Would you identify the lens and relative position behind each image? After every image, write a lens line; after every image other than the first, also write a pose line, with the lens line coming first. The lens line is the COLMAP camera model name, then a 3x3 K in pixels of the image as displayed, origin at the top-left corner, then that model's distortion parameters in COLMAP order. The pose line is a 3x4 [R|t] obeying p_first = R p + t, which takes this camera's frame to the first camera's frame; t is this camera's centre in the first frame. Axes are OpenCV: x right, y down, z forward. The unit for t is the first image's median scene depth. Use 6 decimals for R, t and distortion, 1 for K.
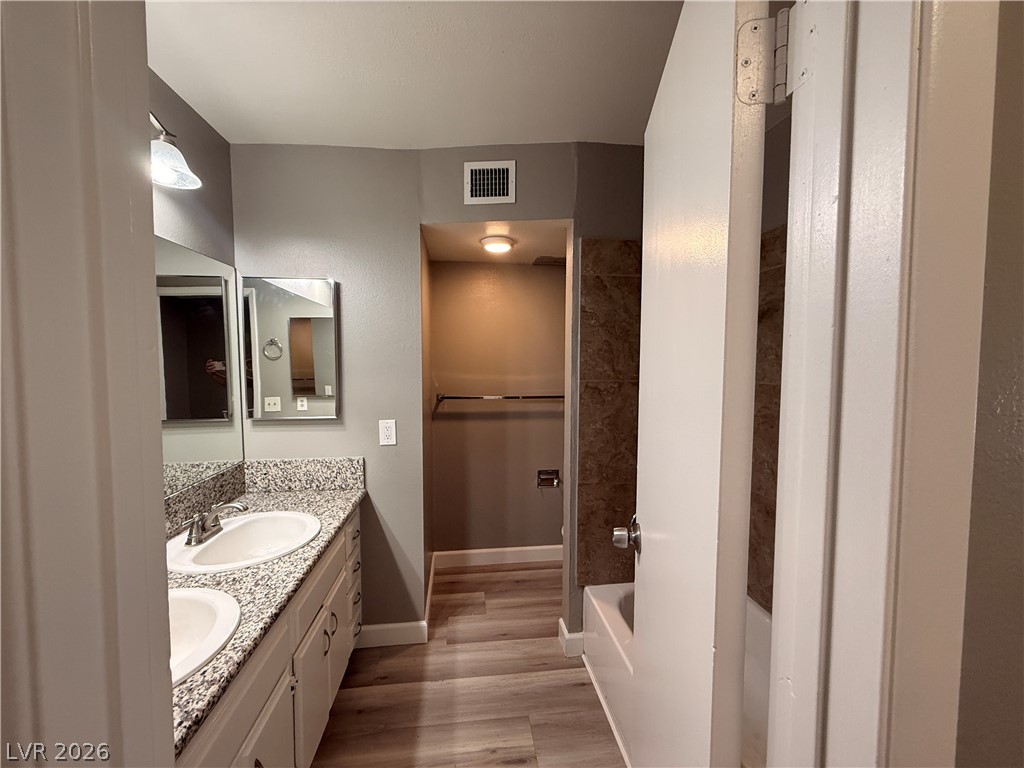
lens RADIAL K [[411.1, 0, 511.4], [0, 411.1, 381.5], [0, 0, 1]] dist [0.003455, 0.000669]
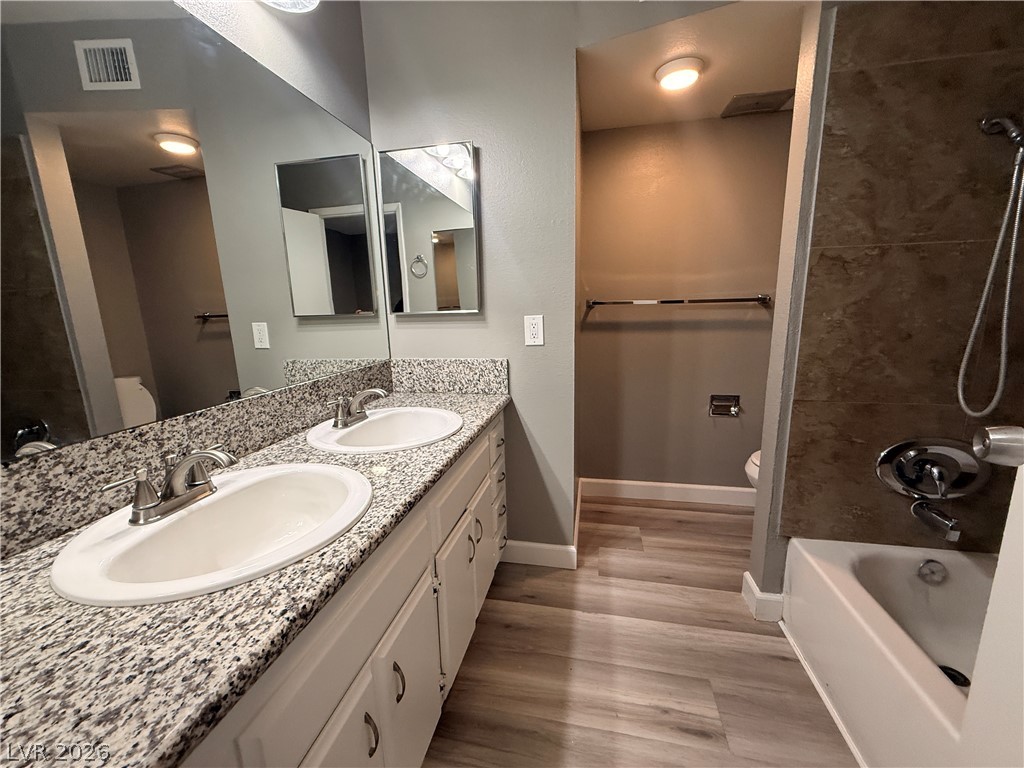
lens RADIAL K [[411.1, 0, 512.2], [0, 411.1, 379.9], [0, 0, 1]] dist [0.003455, 0.000669]
pose [[0.947969, 0.035177, -0.316414, -0.075225], [0.005907, 0.991762, 0.127954, 0.122532], [0.318308, -0.123166, 0.939952, 0.184552]]
